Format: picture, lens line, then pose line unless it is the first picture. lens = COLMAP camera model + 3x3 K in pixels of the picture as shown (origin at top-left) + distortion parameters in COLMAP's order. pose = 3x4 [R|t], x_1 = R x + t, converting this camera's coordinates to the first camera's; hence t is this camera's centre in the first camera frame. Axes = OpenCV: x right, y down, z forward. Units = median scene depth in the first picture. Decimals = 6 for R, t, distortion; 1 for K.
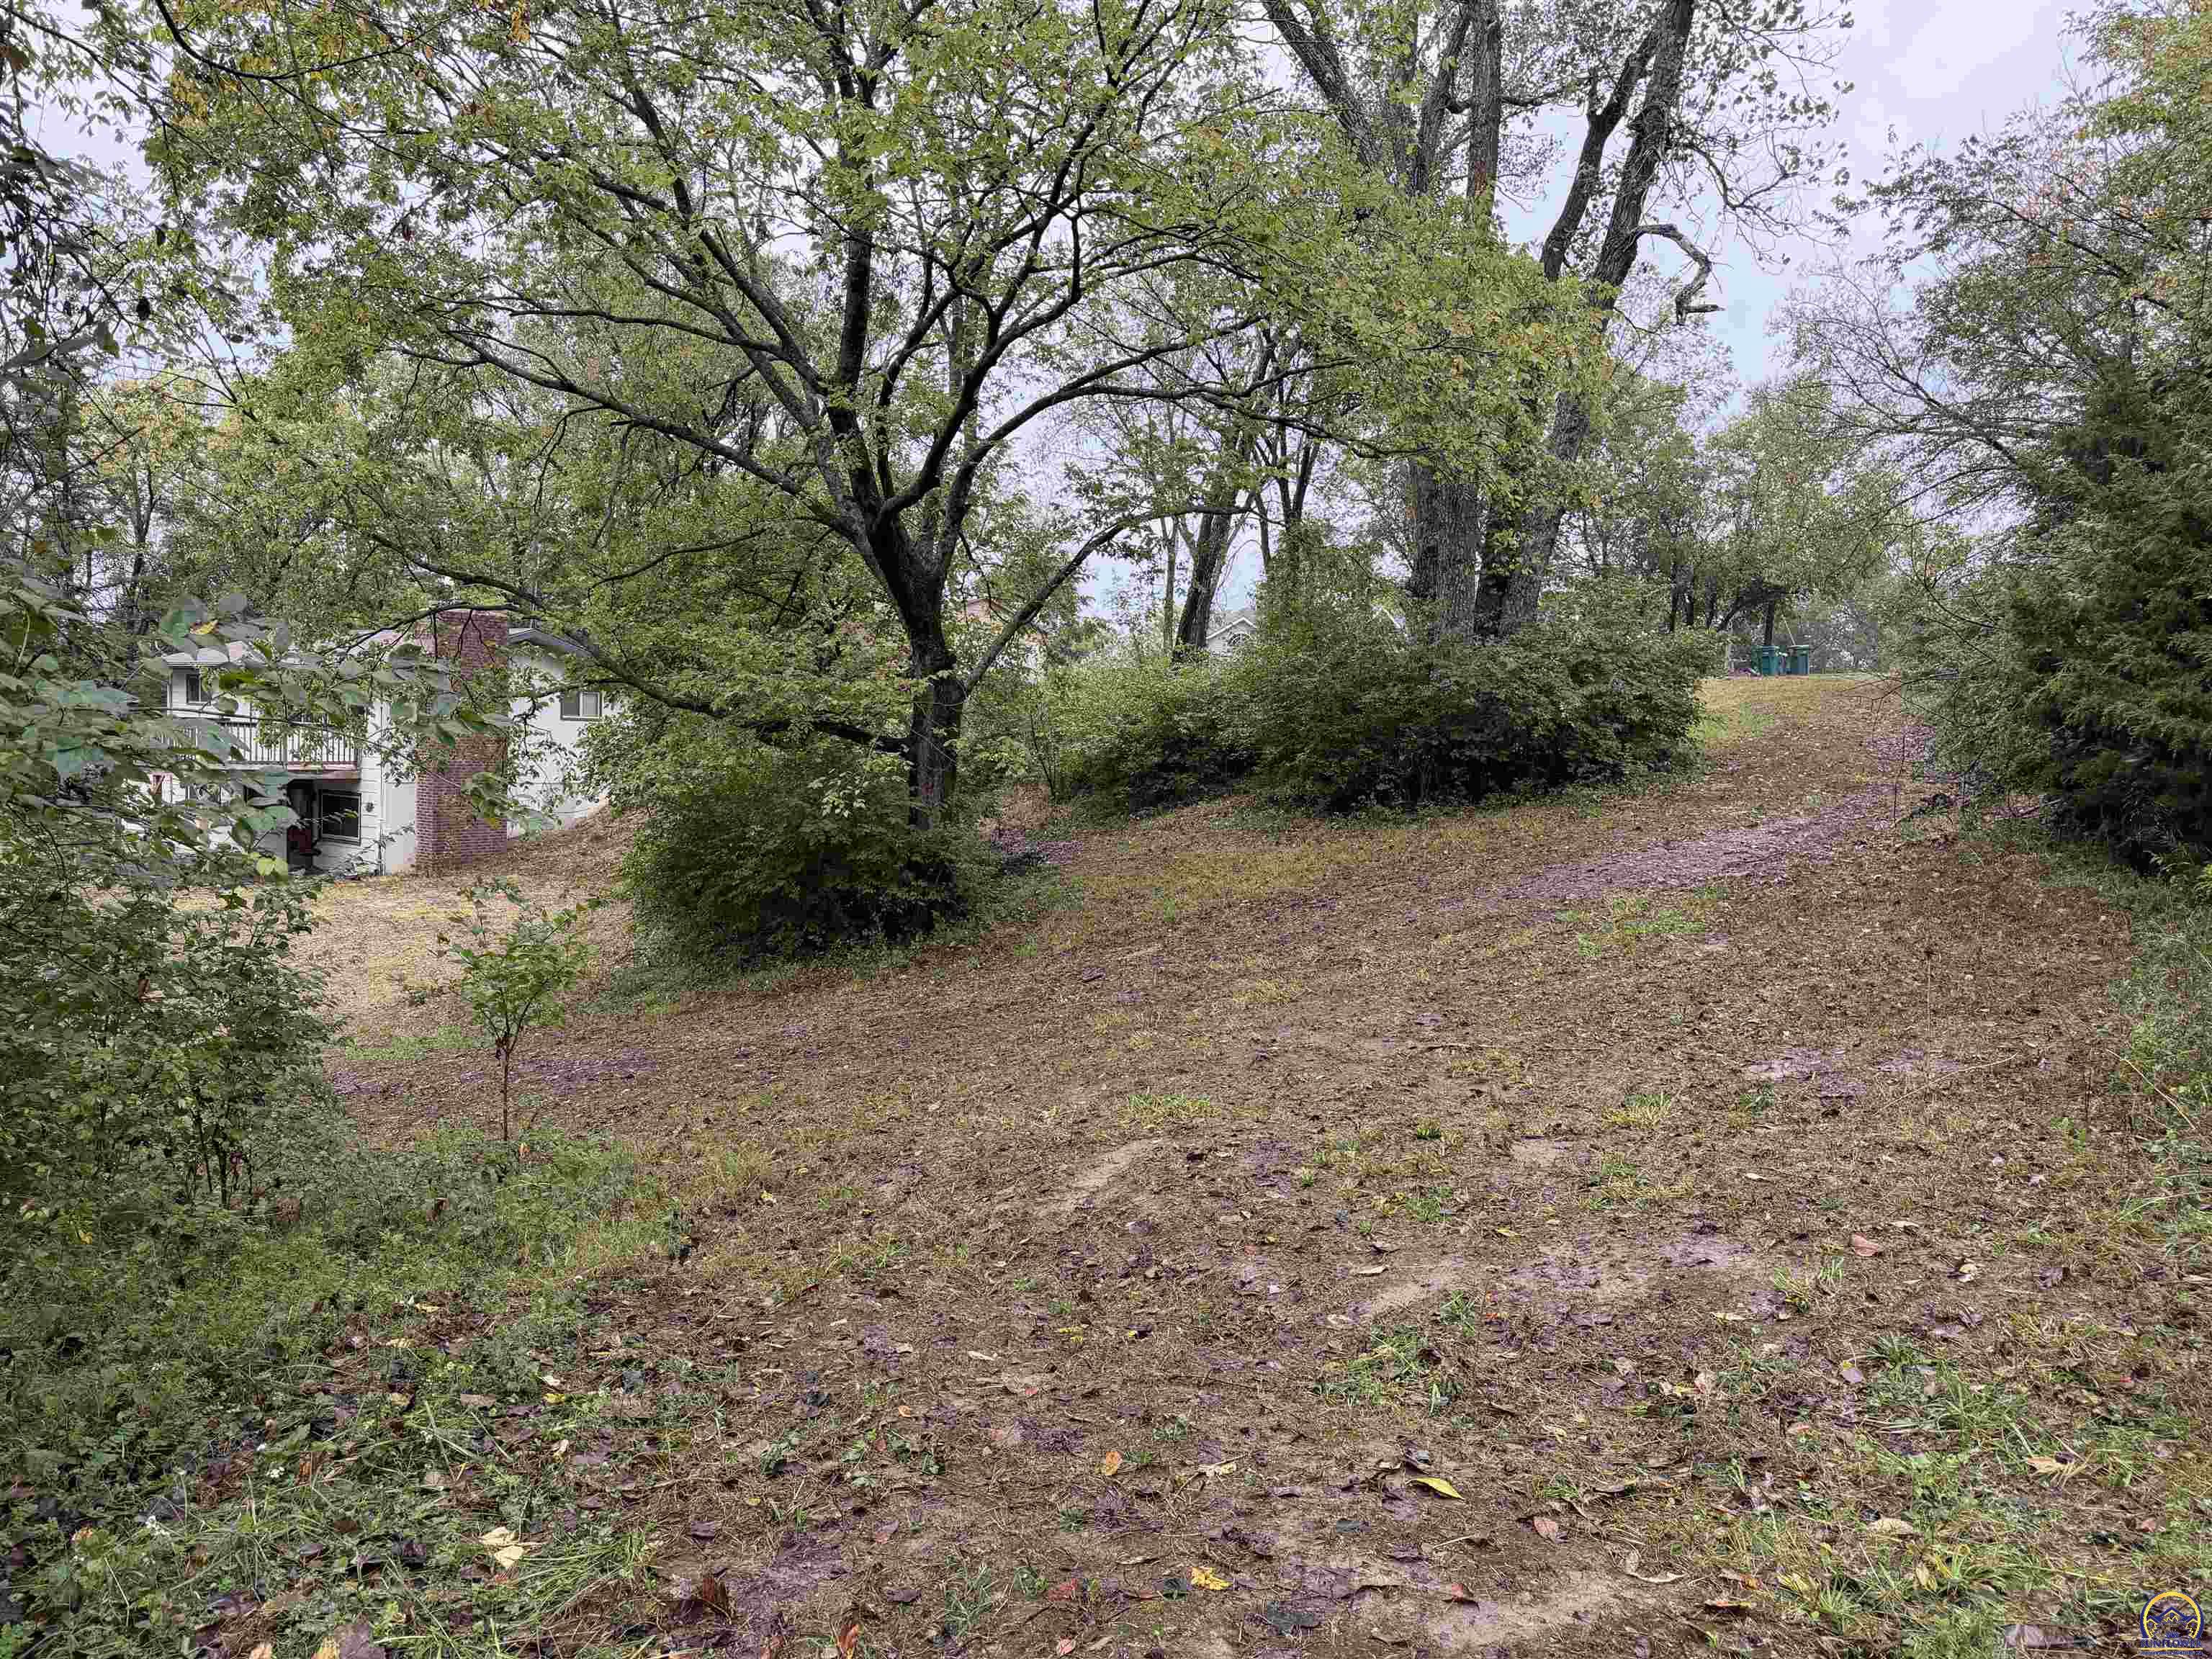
lens RADIAL K [[1552.3, 0, 1104.9], [0, 1552.3, 832.8], [0, 0, 1]] dist [0.048547, -0.018970]
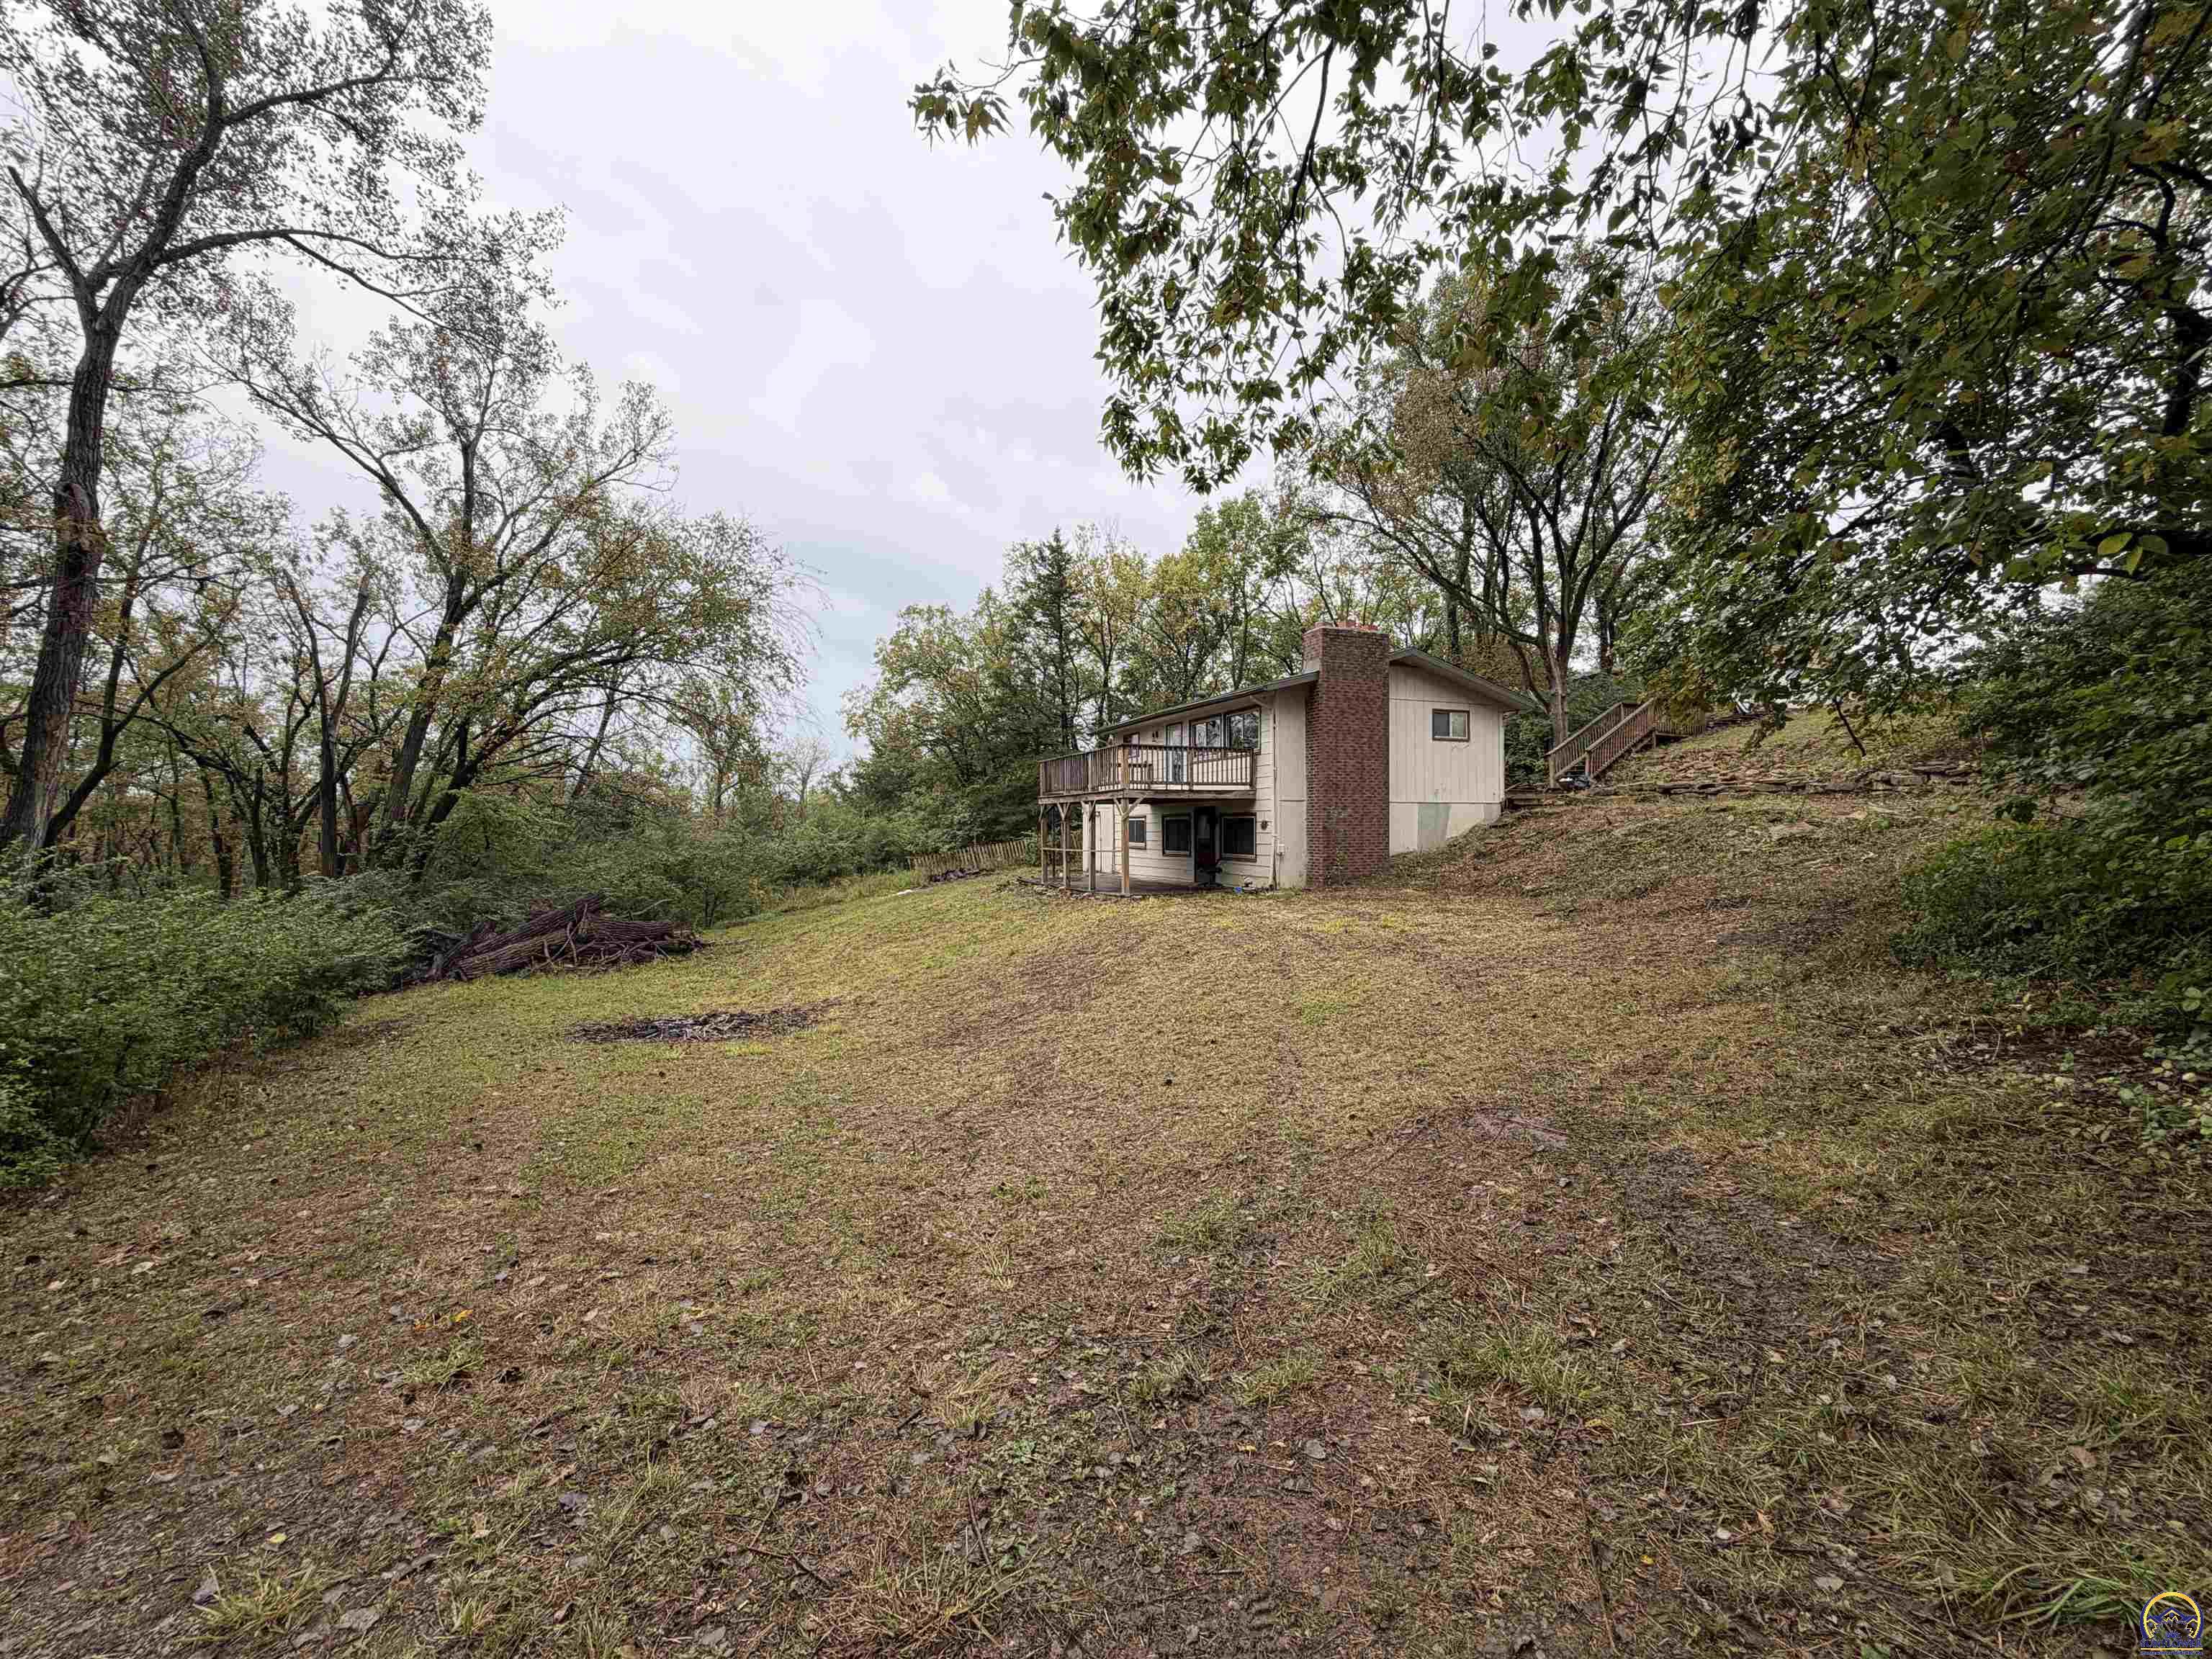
lens RADIAL K [[885.2, 0, 1105.2], [0, 885.2, 824.6], [0, 0, 1]] dist [-0.000618, -0.000017]
pose [[0.836631, -0.040399, -0.546275, -0.405689], [-0.000348, 0.997237, -0.074282, 0.046631], [0.547767, 0.062337, 0.834305, 0.776074]]
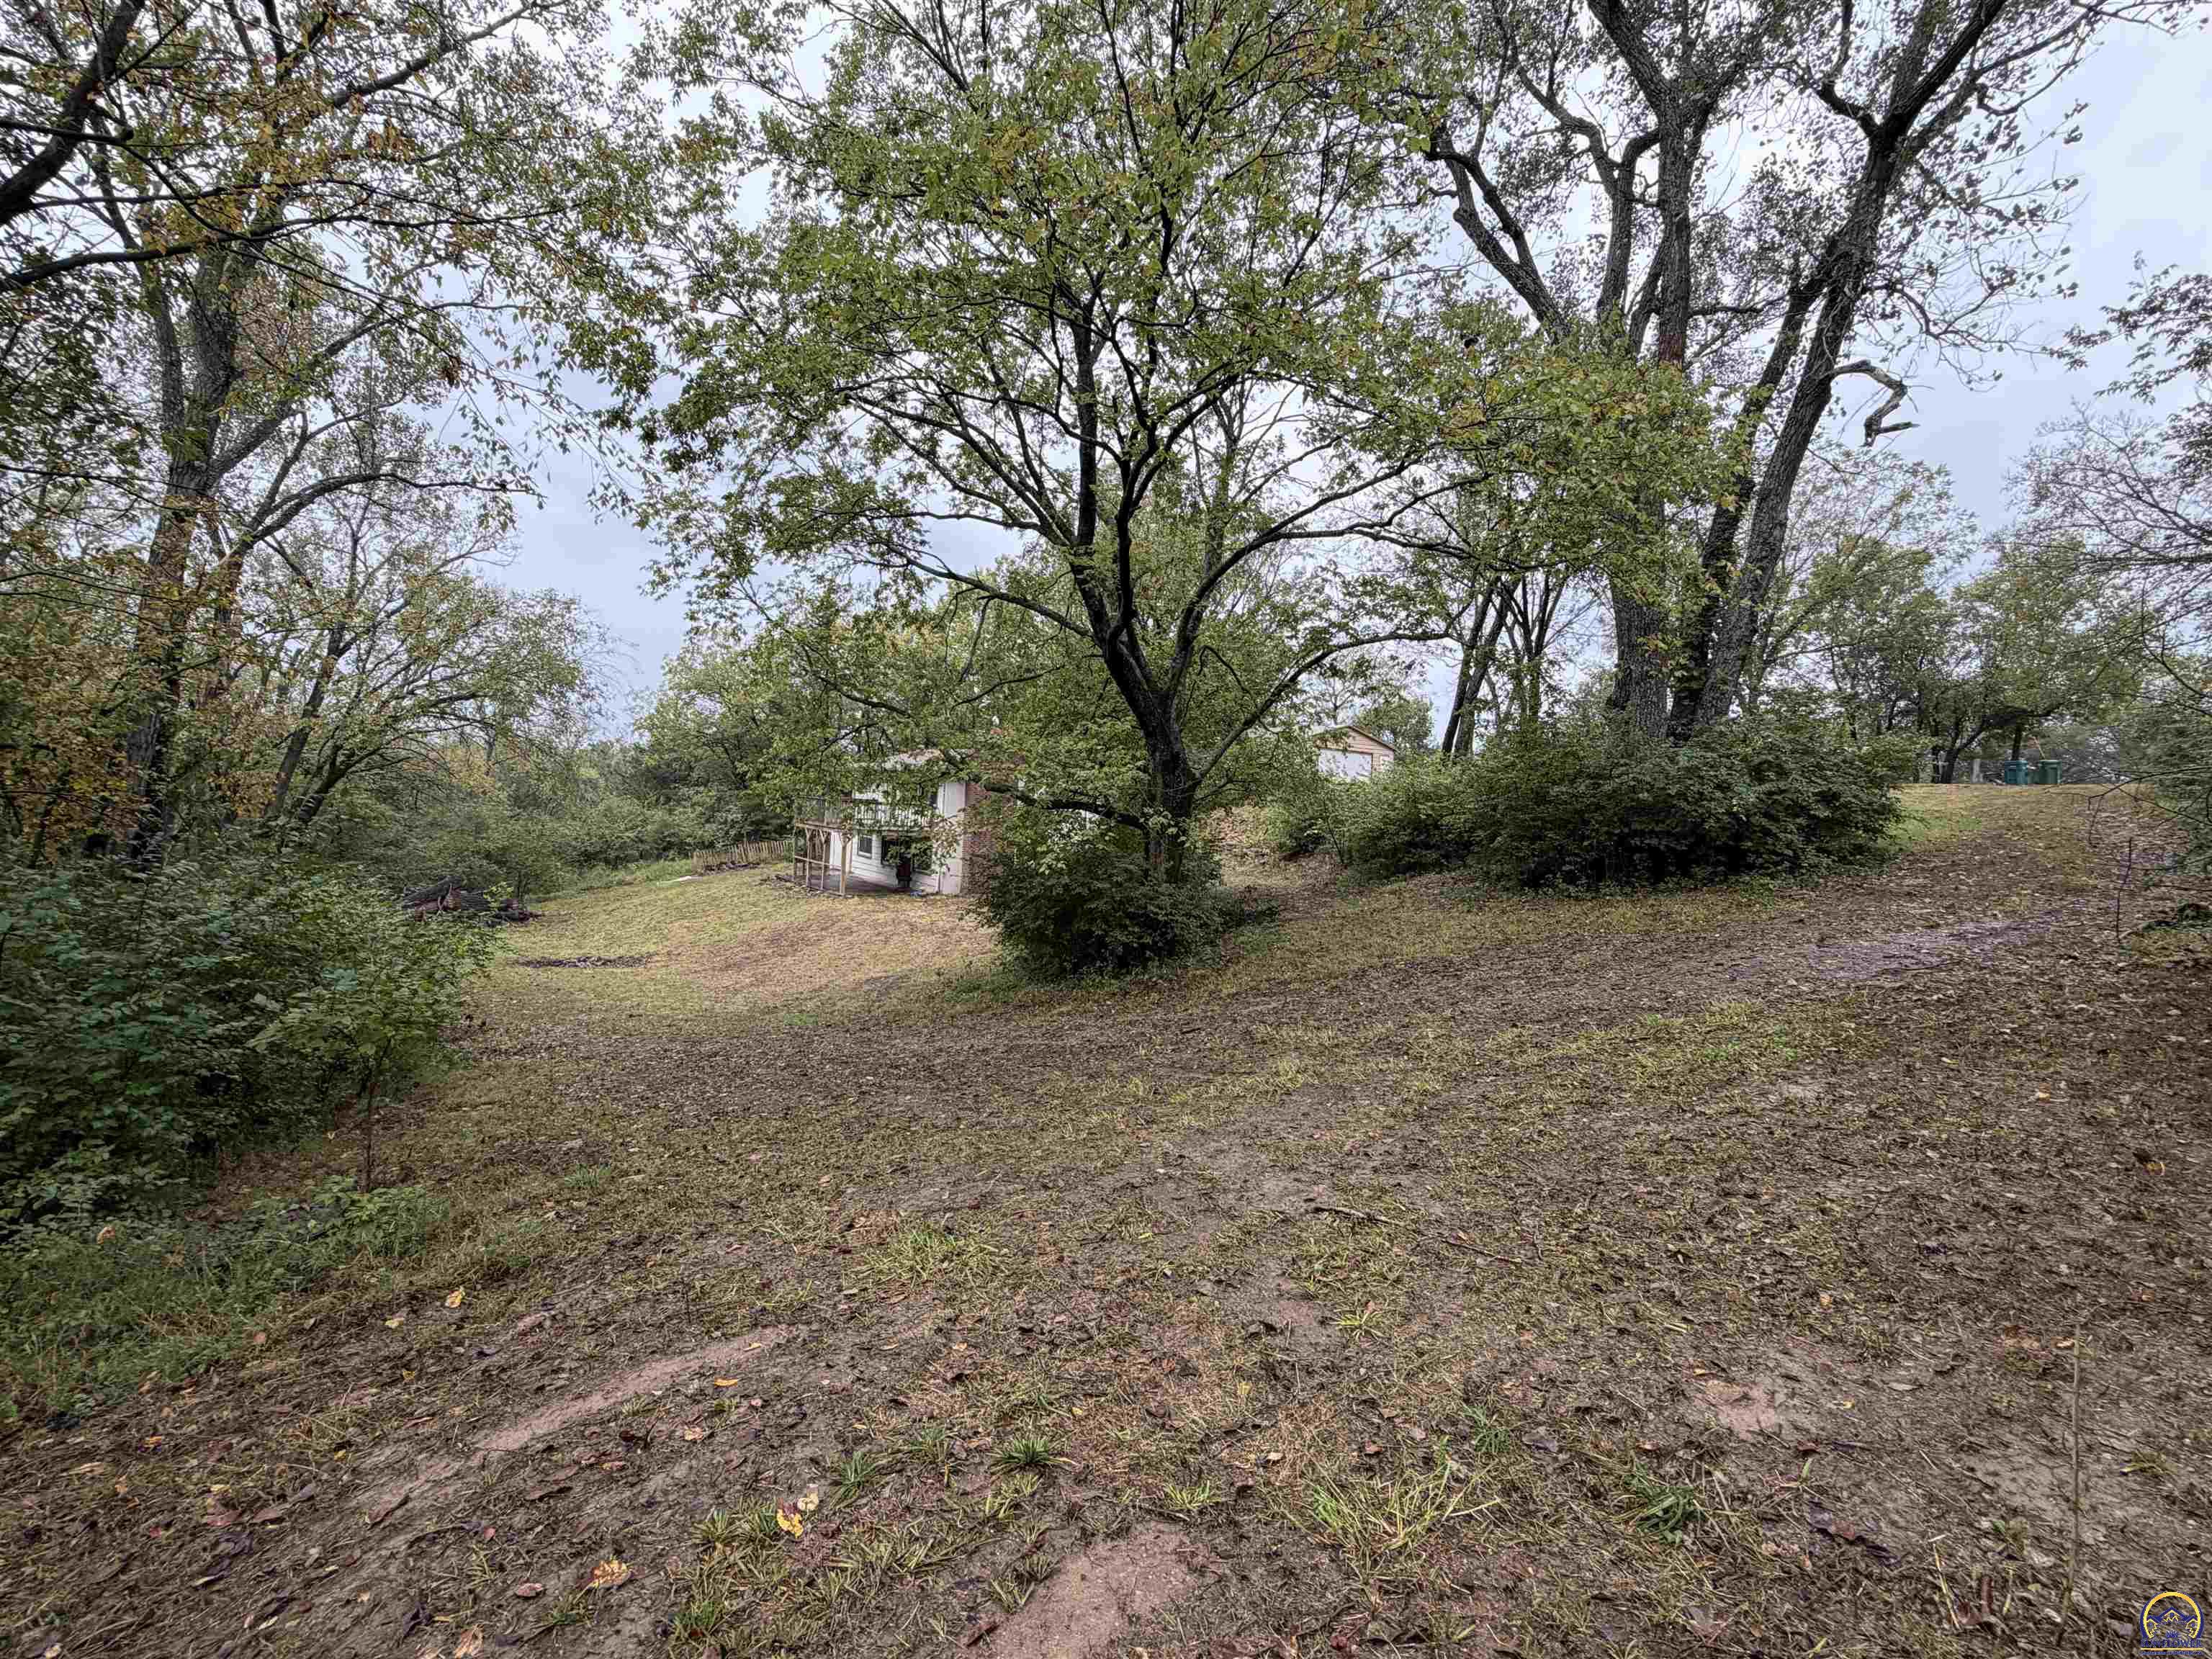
lens RADIAL K [[957.6, 0, 1102.2], [0, 957.6, 836.6], [0, 0, 1]] dist [0.000685, 0.002904]
pose [[0.932115, 0.029904, -0.360925, 0.110436], [-0.045941, 0.998298, -0.035935, -0.011022], [0.359236, 0.050077, 0.931902, 0.195269]]
